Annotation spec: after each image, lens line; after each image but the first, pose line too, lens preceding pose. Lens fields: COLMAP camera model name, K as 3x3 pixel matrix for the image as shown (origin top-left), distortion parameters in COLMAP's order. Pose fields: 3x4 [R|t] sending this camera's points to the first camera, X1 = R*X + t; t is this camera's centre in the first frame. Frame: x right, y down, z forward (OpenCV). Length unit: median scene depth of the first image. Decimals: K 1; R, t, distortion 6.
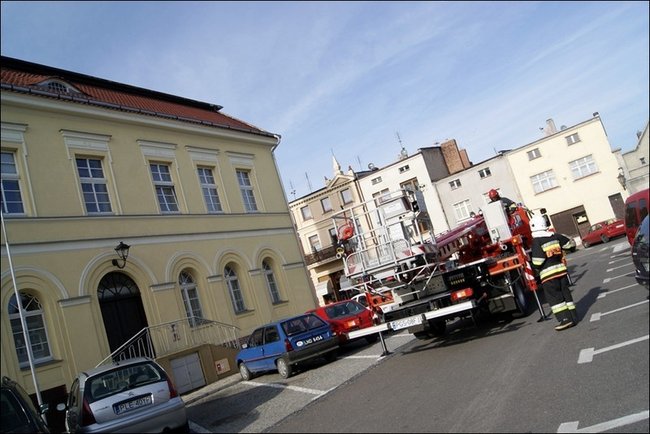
lens RADIAL K [[523.9, 0, 325.0], [0, 523.9, 217.0], [0, 0, 1]] dist [-0.078172, 0.014244]
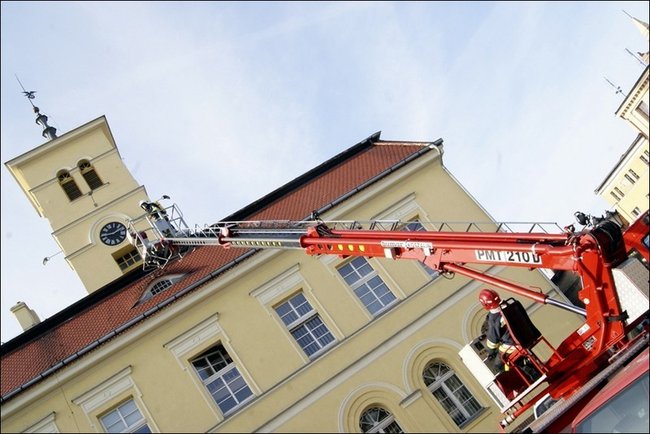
lens RADIAL K [[655.9, 0, 325.0], [0, 655.9, 217.0], [0, 0, 1]] dist [-0.067899, 0.004577]
pose [[0.626612, -0.443716, -0.640682, 0.456660], [0.518247, 0.851226, -0.082666, -0.099638], [0.582046, -0.280232, 0.763343, 0.274978]]
